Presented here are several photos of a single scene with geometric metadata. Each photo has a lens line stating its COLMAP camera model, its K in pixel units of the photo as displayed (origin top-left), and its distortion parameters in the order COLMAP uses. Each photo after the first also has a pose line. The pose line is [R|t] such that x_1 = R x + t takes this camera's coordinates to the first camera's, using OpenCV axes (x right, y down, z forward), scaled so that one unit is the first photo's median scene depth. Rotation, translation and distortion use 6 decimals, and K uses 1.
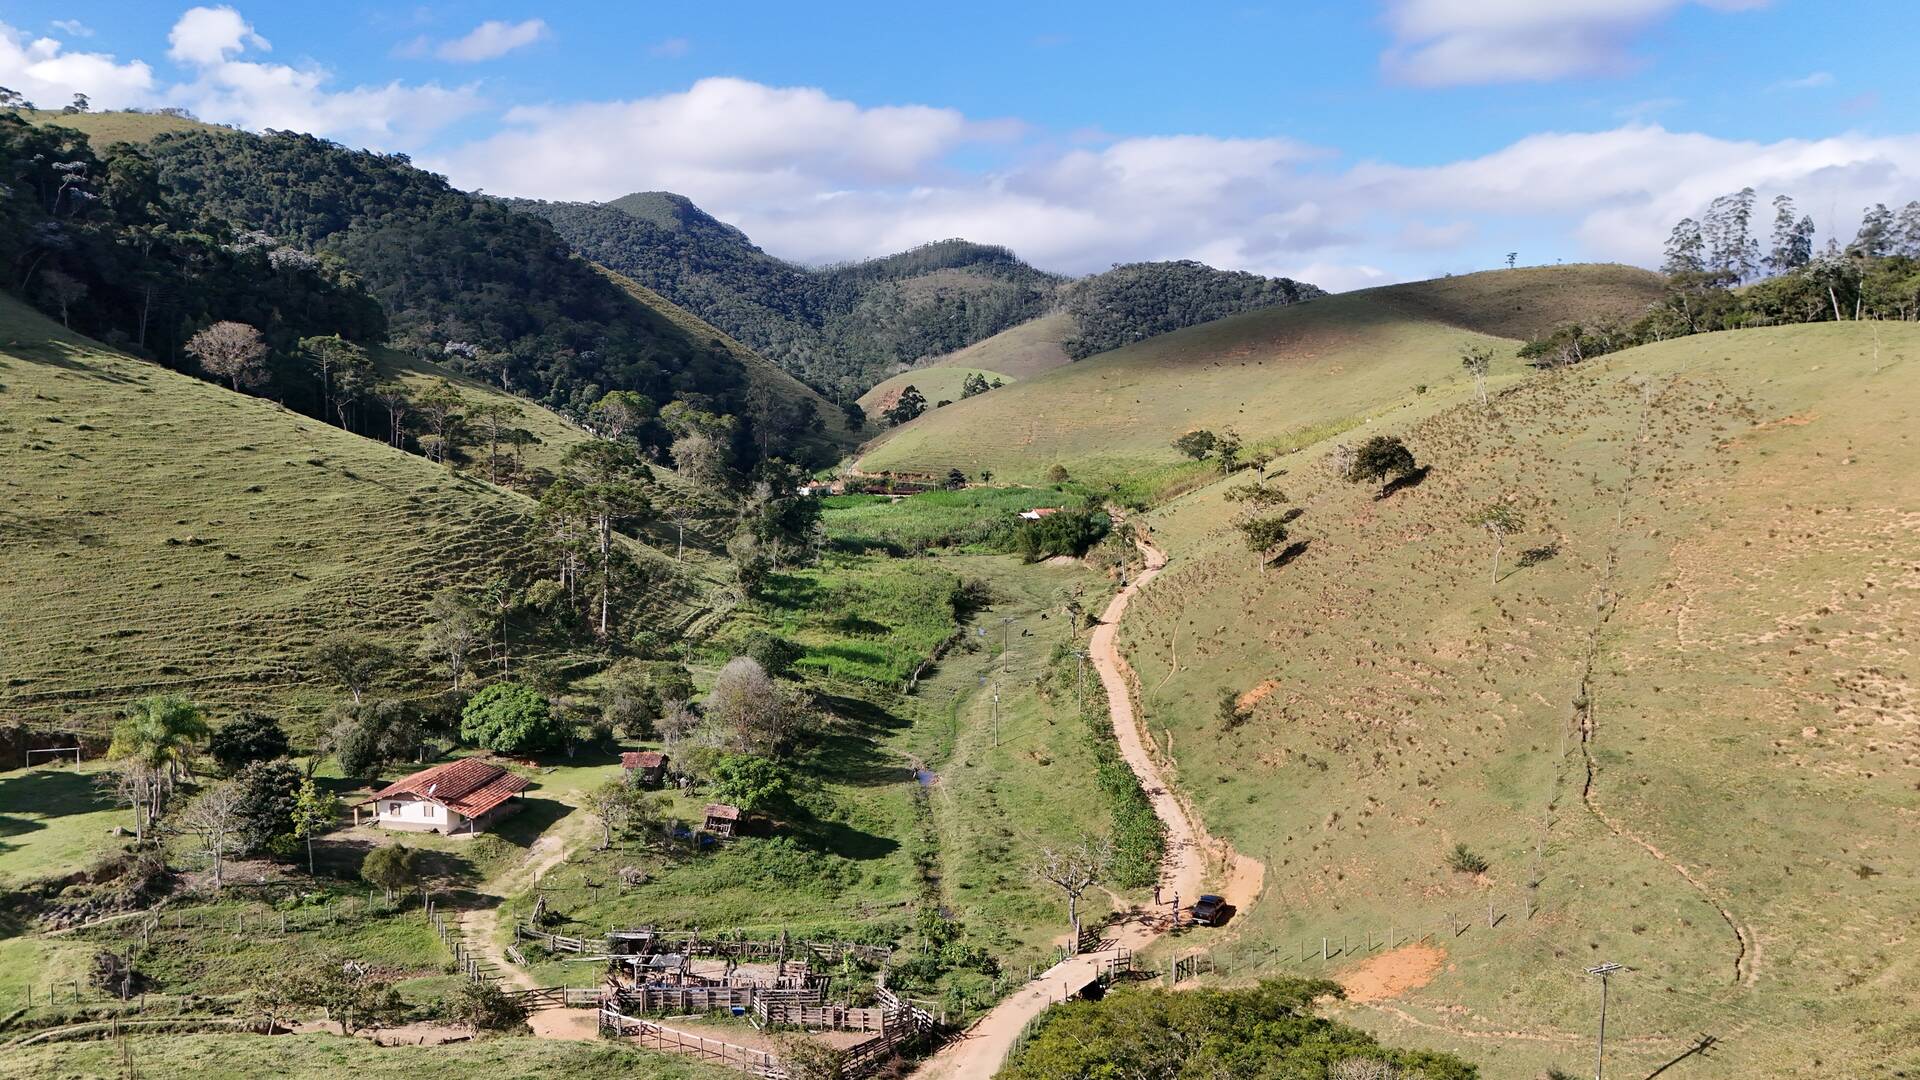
lens RADIAL K [[1408.3, 0, 960.0], [0, 1408.3, 543.9], [0, 0, 1]] dist [0.089645, -0.093776]
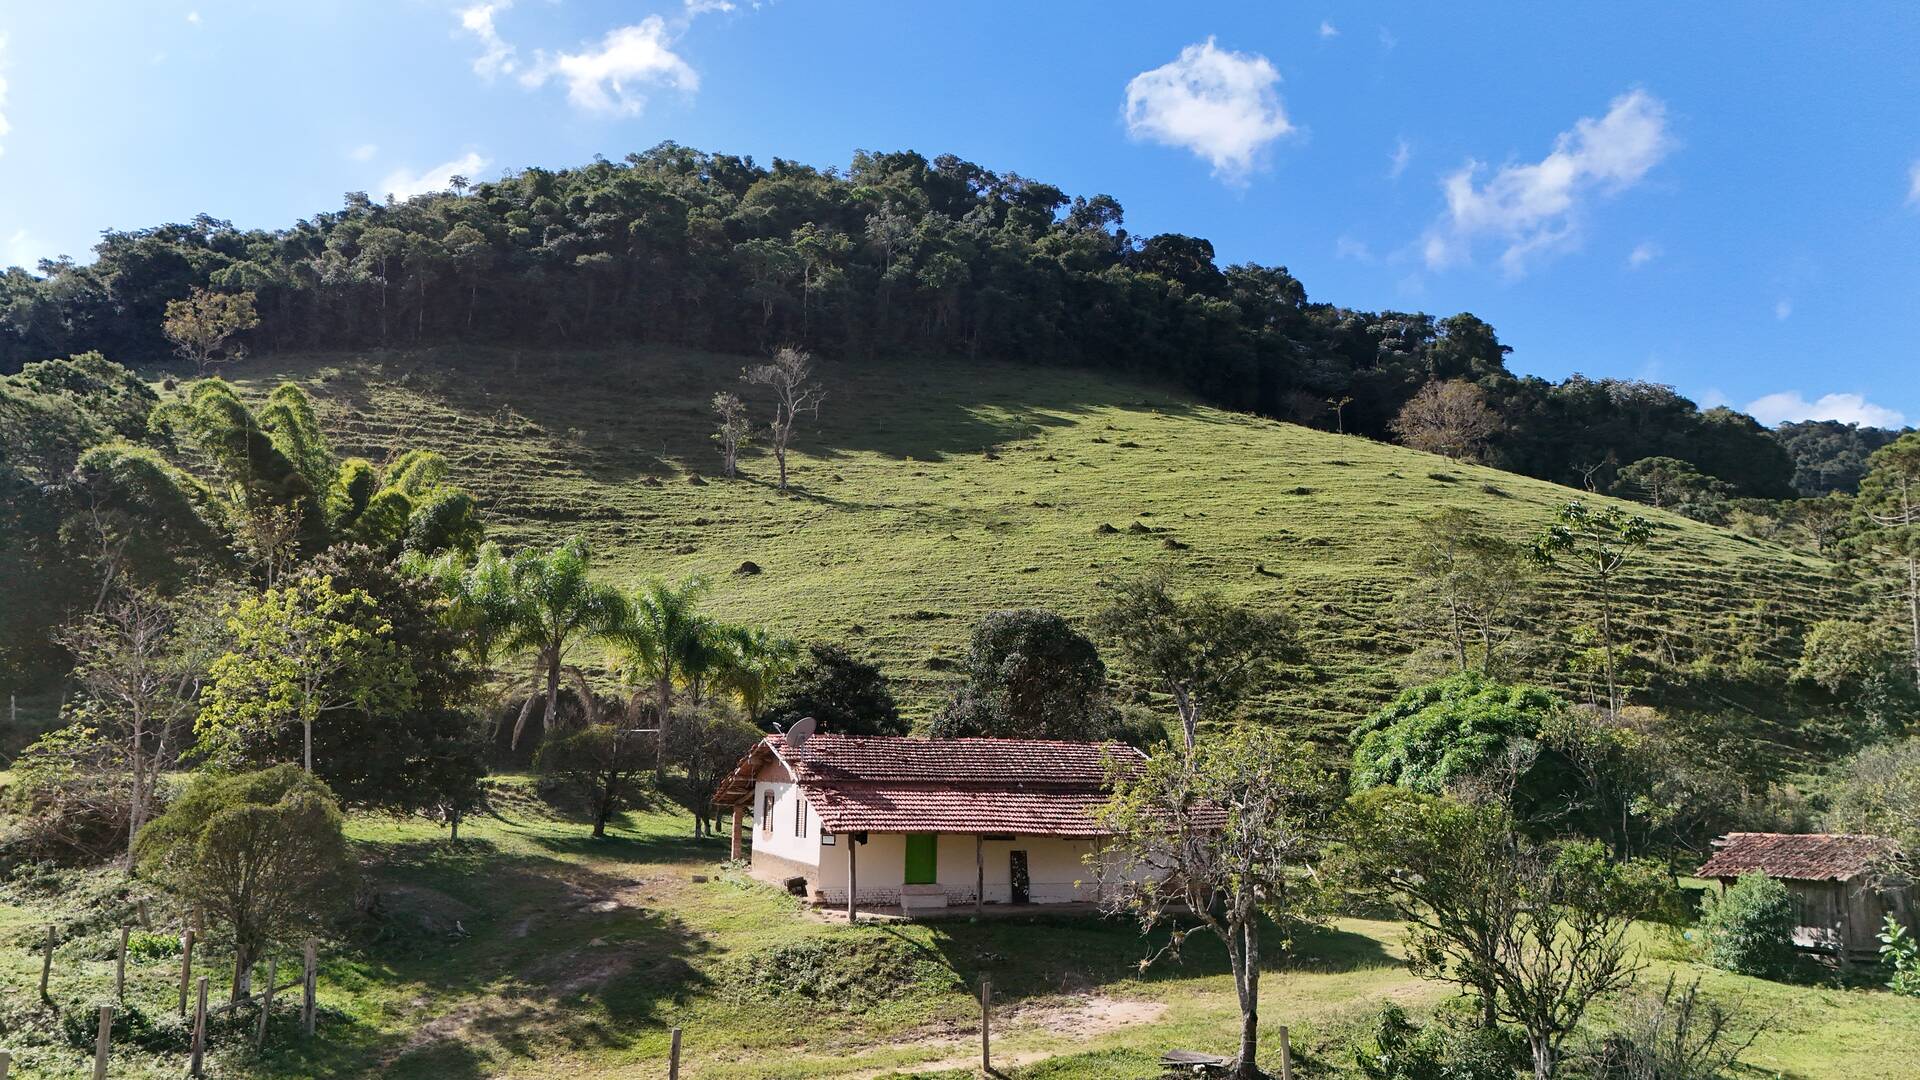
lens RADIAL K [[1418.5, 0, 960.0], [0, 1418.5, 540.0], [0, 0, 1]] dist [0.067225, -0.055340]
pose [[0.528944, -0.137881, -0.837381, -0.061600], [-0.103477, 0.968873, -0.224894, 0.112799], [0.842325, 0.205606, 0.498212, 0.505925]]
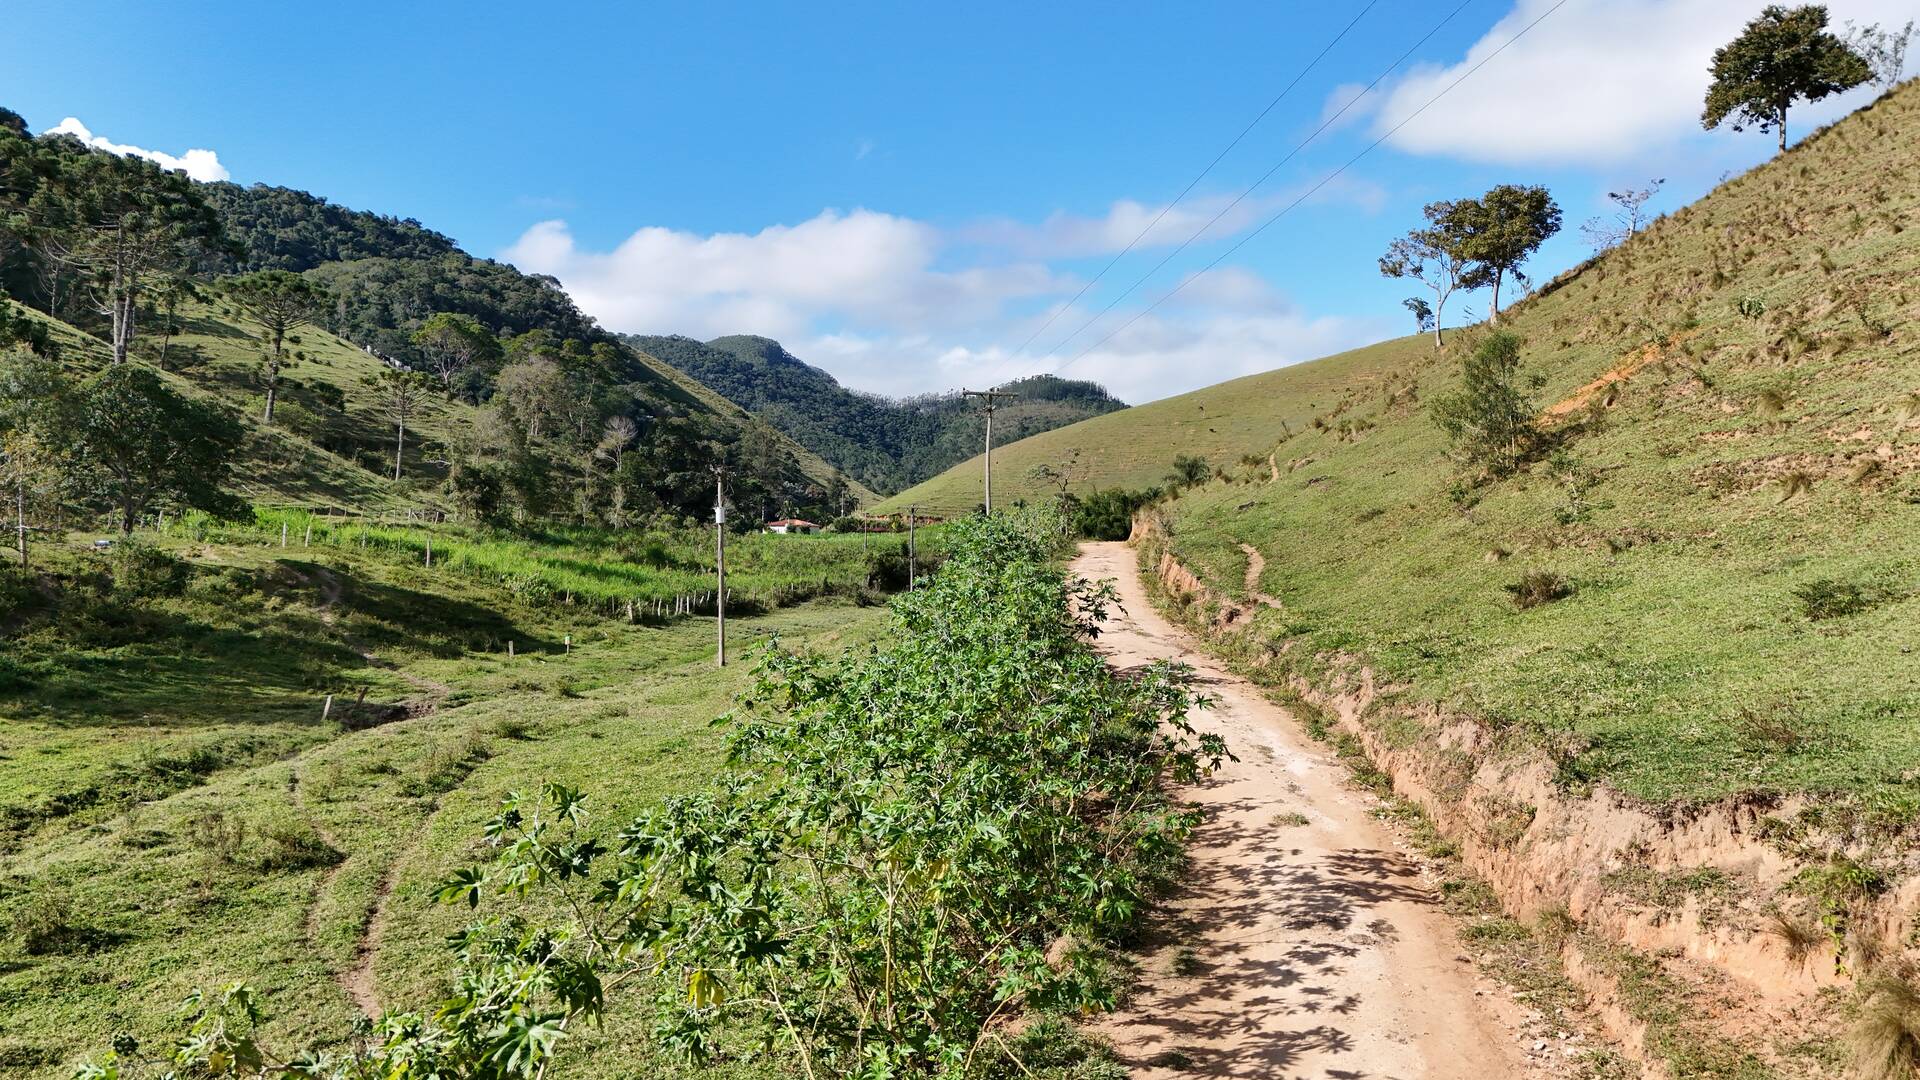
lens RADIAL K [[1412.4, 0, 956.4], [0, 1412.4, 540.2], [0, 0, 1]] dist [0.089876, -0.093699]
pose [[0.997293, 0.005802, -0.073299, 0.084541], [-0.014530, 0.992776, -0.119101, 0.124210], [0.072079, 0.119843, 0.990173, 0.551581]]
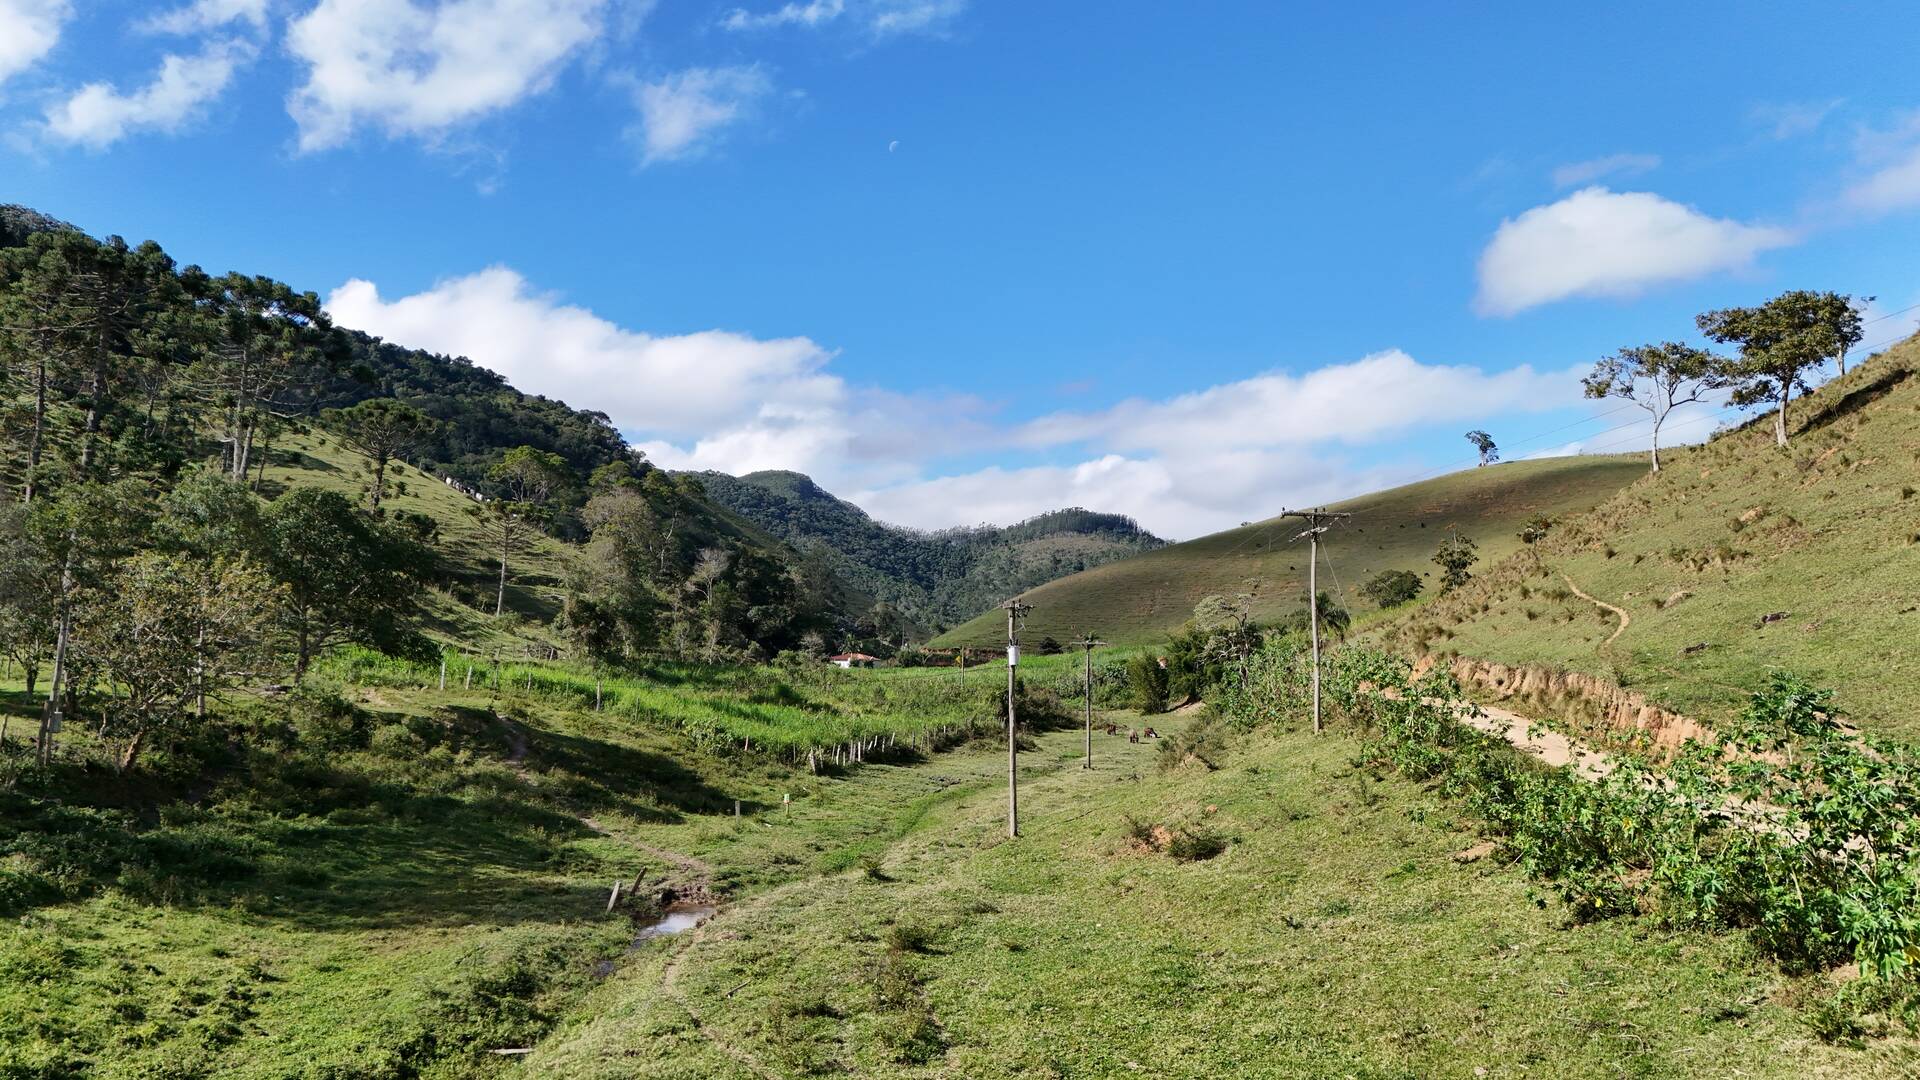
lens RADIAL K [[1410.4, 0, 960.0], [0, 1410.4, 540.0], [0, 0, 1]] dist [0.092556, -0.097310]
pose [[0.996146, -0.001806, -0.087696, 0.032883], [-0.016864, 0.977192, -0.211686, 0.118494], [0.086078, 0.212349, 0.973395, 0.585375]]
